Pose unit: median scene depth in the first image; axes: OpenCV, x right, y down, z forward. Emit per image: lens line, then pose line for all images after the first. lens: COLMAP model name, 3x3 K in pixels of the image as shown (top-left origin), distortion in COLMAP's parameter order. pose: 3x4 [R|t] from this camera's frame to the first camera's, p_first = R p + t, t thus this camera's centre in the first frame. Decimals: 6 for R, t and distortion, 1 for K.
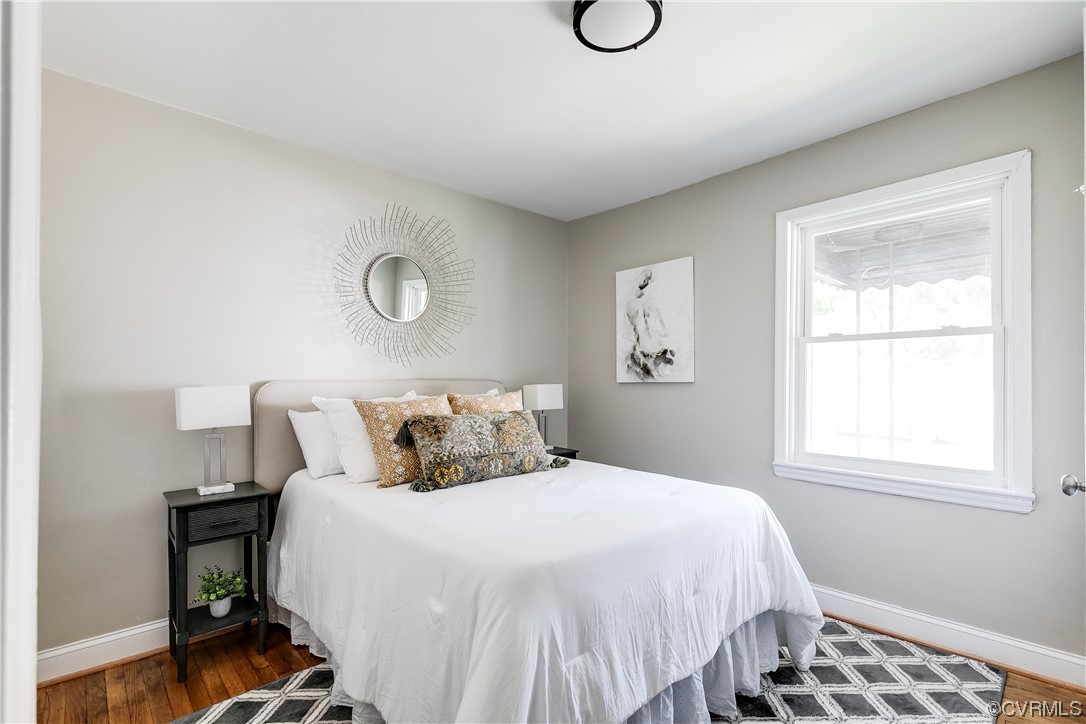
lens RADIAL K [[493.1, 0, 543.0], [0, 493.1, 362.0], [0, 0, 1]] dist [-0.003327, -0.000439]
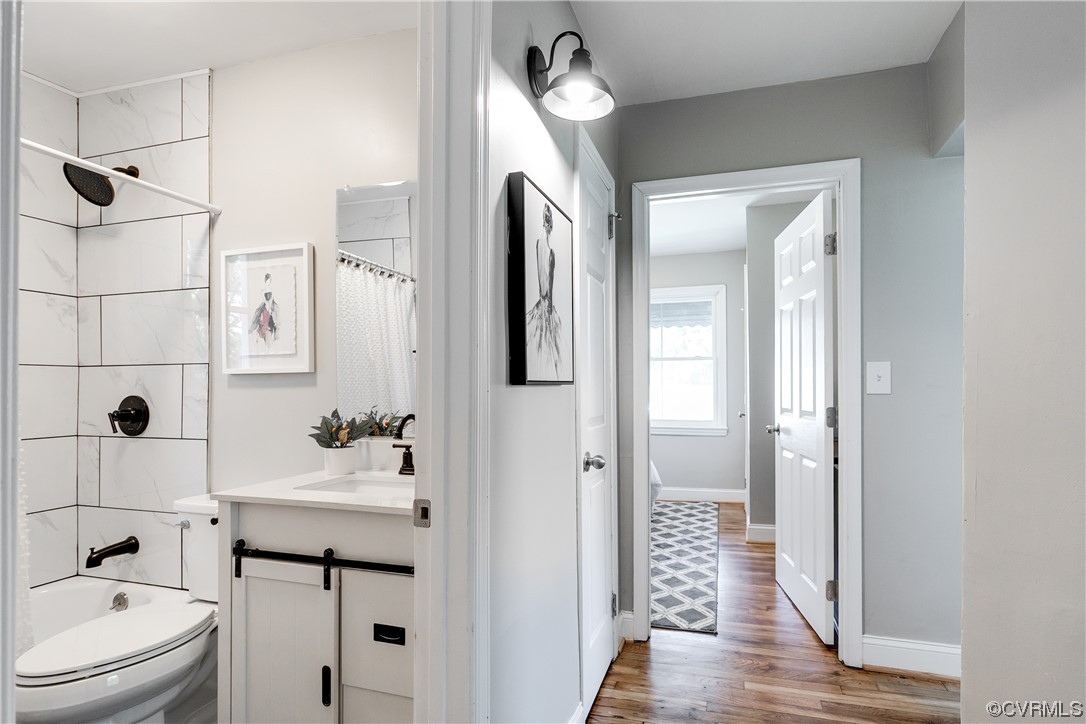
lens RADIAL K [[587.3, 0, 543.0], [0, 587.3, 362.0], [0, 0, 1]] dist [0.022296, 0.000017]
pose [[0.890480, 0.006898, 0.454969, -0.941215], [0.000652, 0.999865, -0.016436, -0.003996], [-0.455021, 0.014932, 0.890355, -0.976854]]
